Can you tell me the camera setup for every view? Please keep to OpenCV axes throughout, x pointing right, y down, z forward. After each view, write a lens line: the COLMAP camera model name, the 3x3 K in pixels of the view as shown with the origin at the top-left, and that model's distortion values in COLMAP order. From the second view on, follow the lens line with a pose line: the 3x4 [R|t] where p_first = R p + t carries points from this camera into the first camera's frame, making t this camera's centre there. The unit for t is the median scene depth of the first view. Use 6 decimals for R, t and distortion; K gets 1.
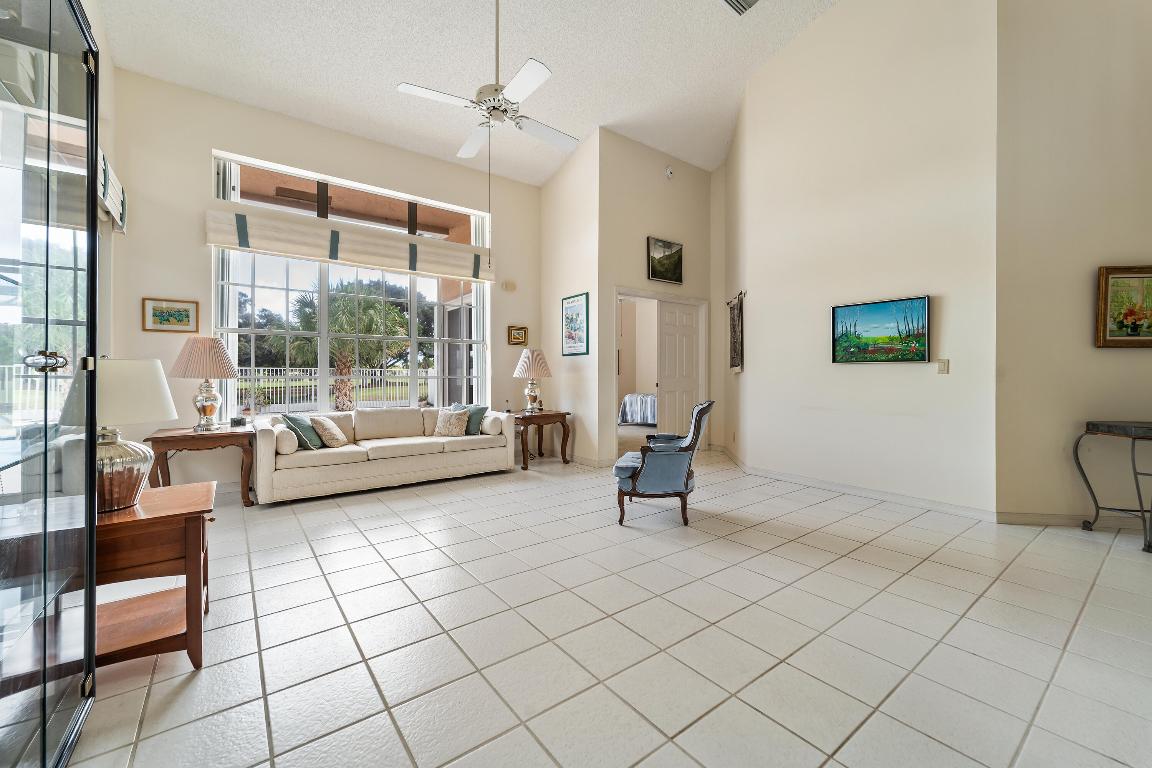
lens RADIAL K [[462.6, 0, 576.6], [0, 462.6, 378.2], [0, 0, 1]] dist [-0.001483, -0.000343]
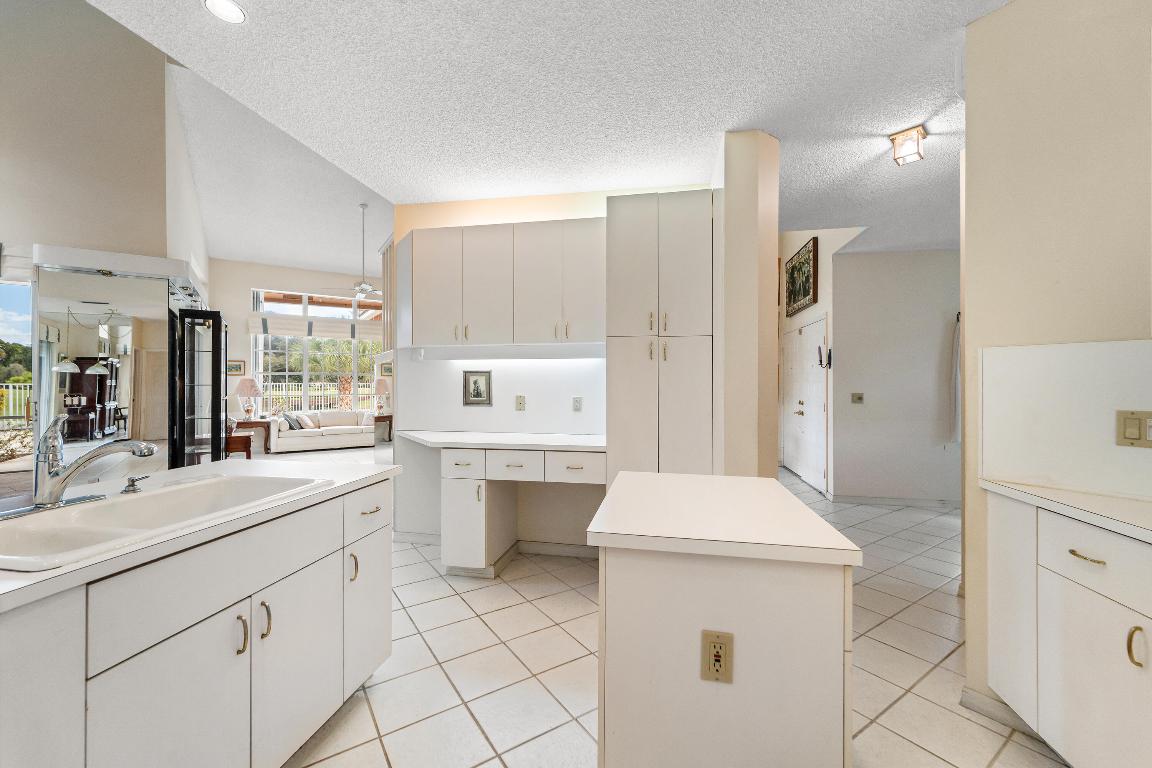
lens RADIAL K [[462.6, 0, 577.1], [0, 462.6, 387.1], [0, 0, 1]] dist [-0.001483, -0.000343]
pose [[0.998836, 0.001389, -0.048223, 0.806569], [-0.001376, 0.999999, 0.000317, -0.045139], [0.048224, -0.000250, 0.998837, -1.044860]]
